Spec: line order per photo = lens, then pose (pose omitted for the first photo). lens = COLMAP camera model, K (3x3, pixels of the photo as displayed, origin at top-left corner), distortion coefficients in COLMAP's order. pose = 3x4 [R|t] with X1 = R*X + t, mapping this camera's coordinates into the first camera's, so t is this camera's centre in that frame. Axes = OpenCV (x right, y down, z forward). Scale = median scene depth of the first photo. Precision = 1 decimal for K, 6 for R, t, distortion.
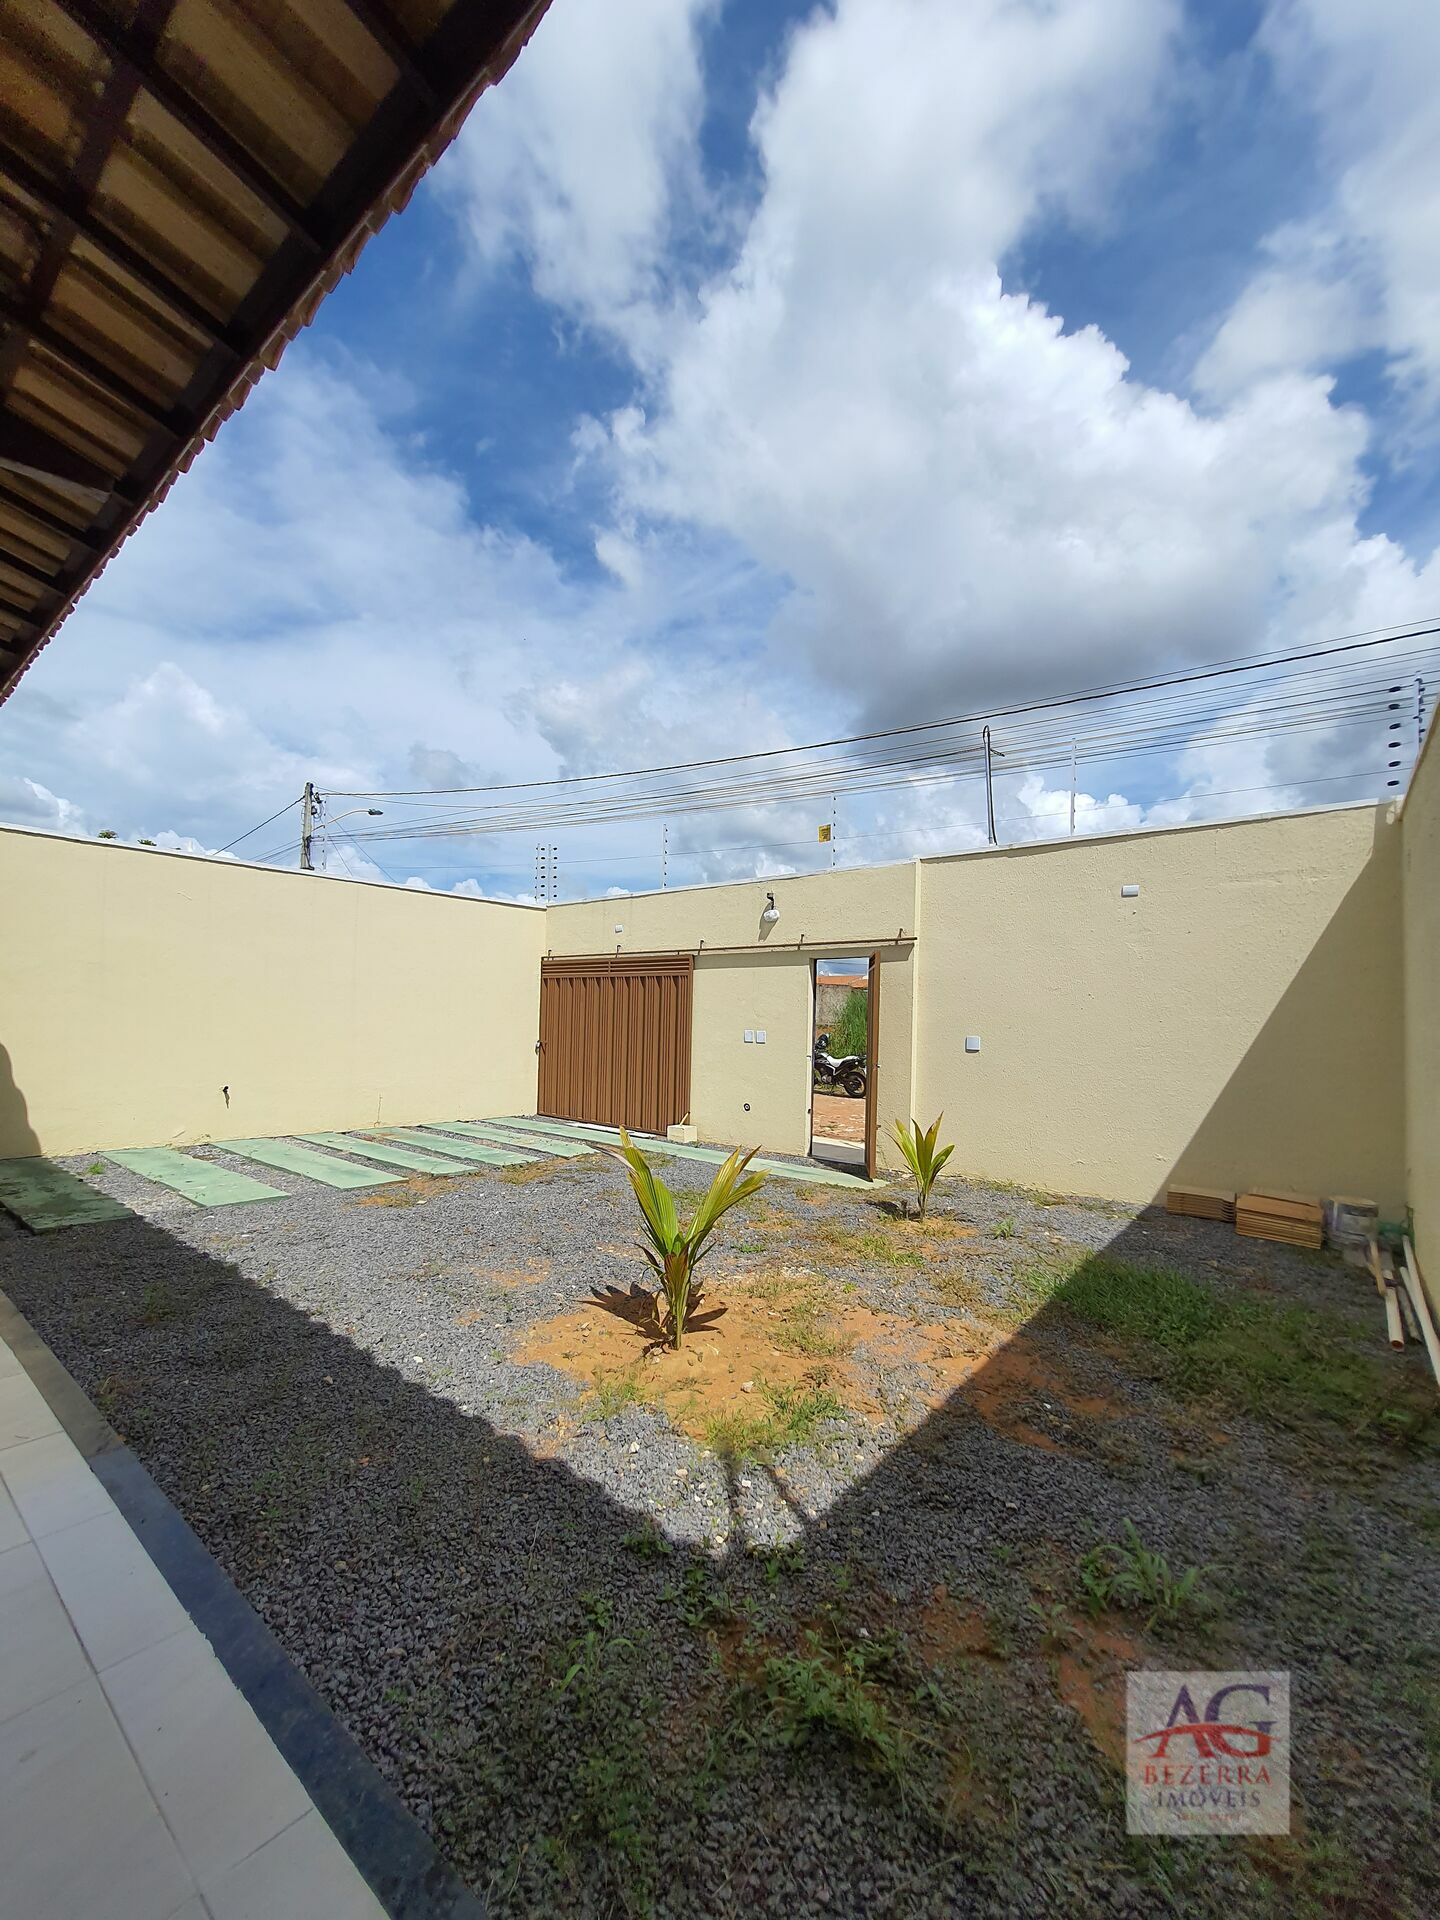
lens RADIAL K [[757.9, 0, 719.6], [0, 757.9, 995.4], [0, 0, 1]] dist [0.002755, -0.007462]
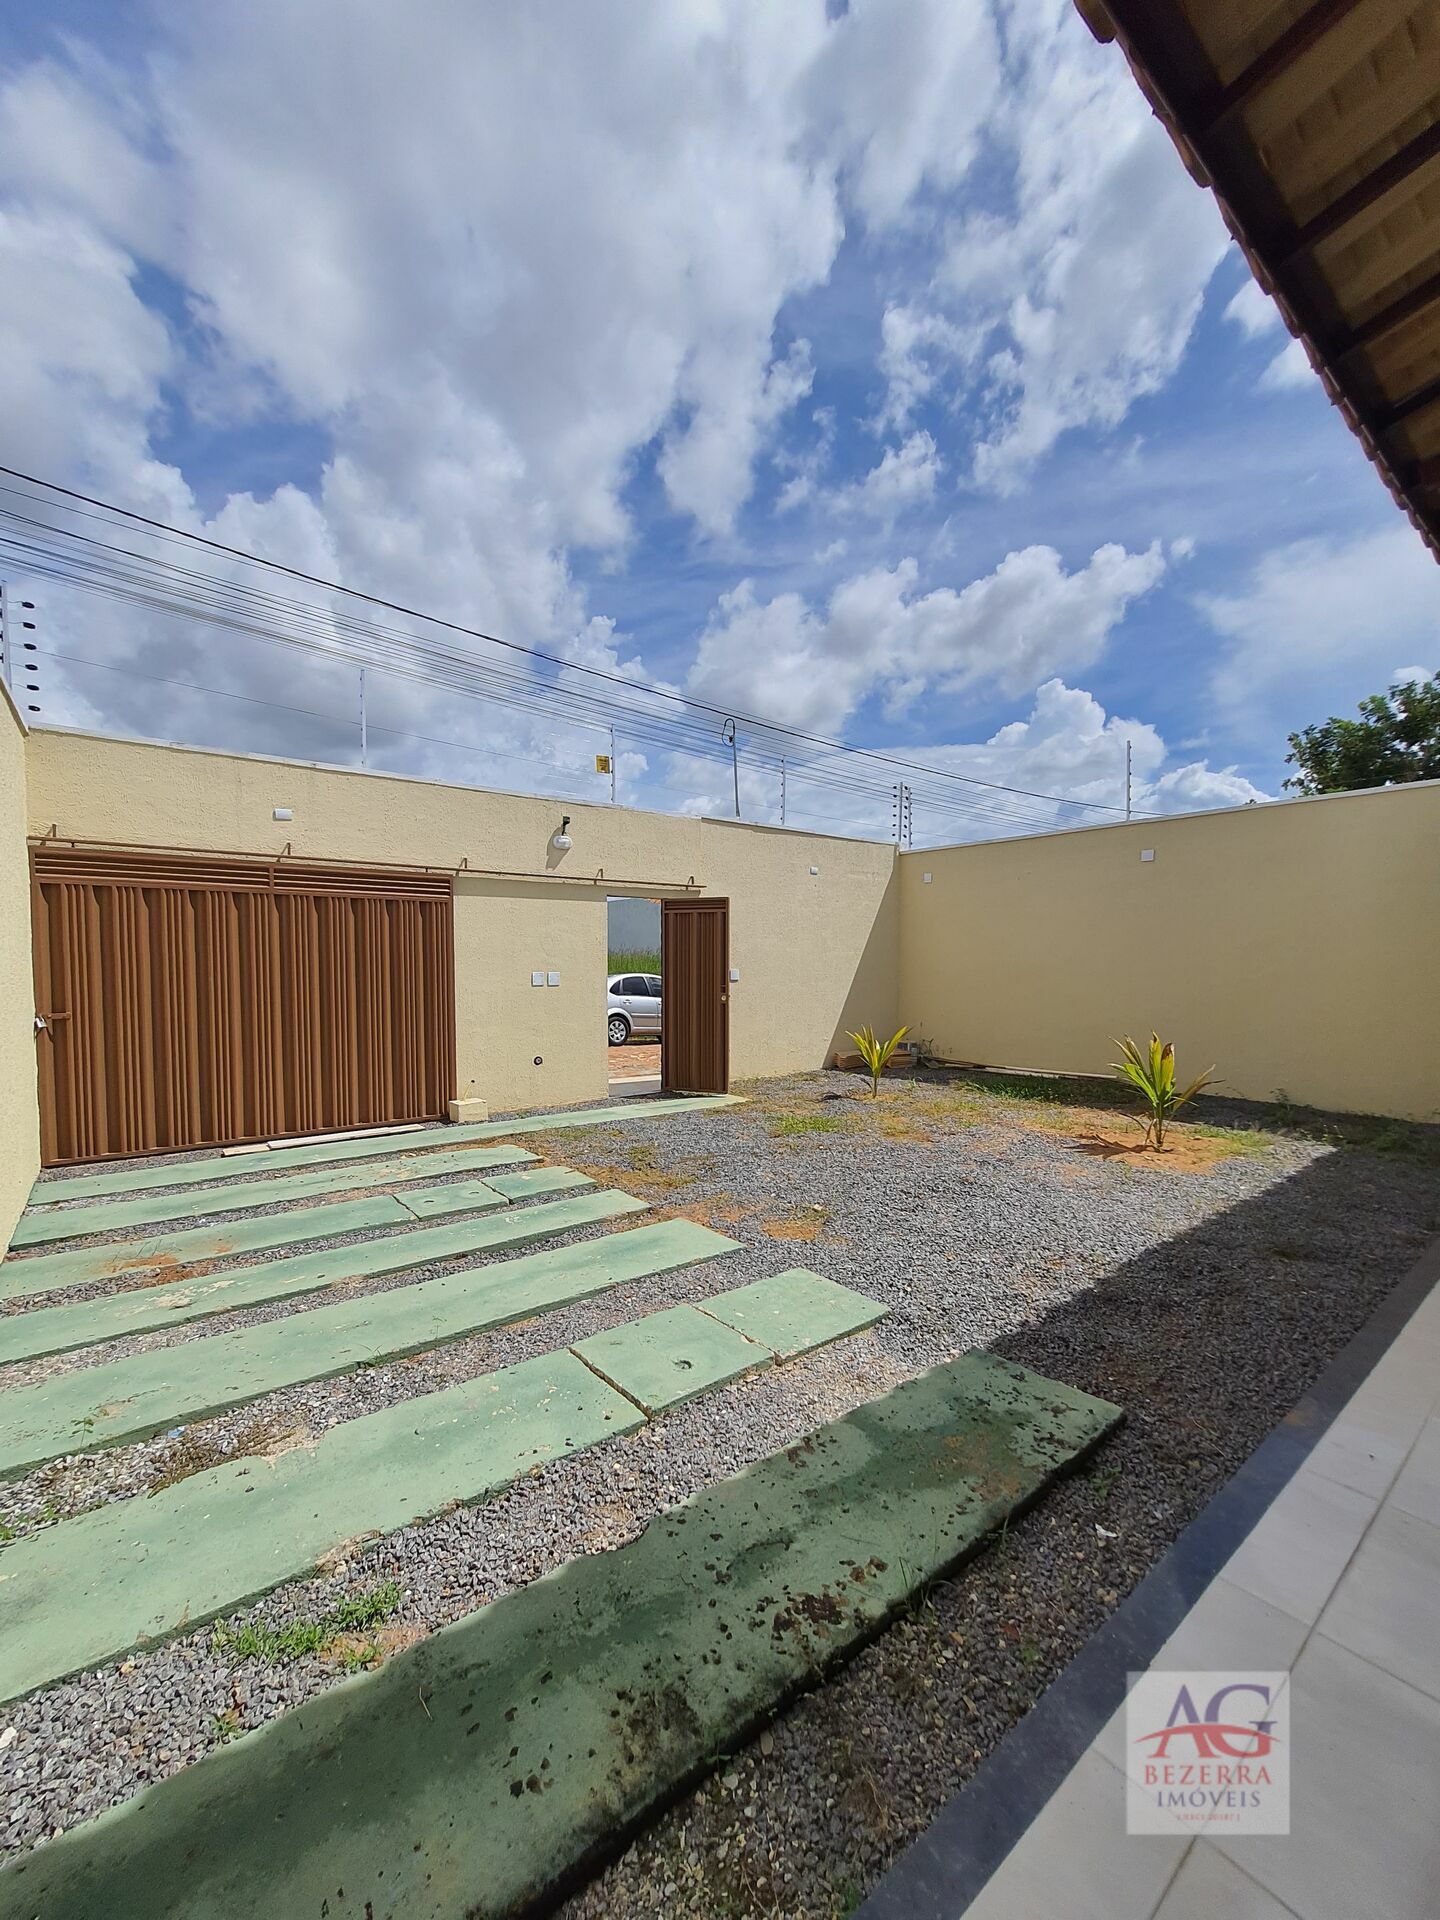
lens RADIAL K [[757.9, 0, 719.6], [0, 757.9, 995.4], [0, 0, 1]] dist [0.002755, -0.007462]
pose [[0.230788, -0.075499, 0.970071, -0.756194], [-0.027881, 0.996063, 0.084155, -0.006349], [-0.972605, -0.046468, 0.227774, 0.604897]]
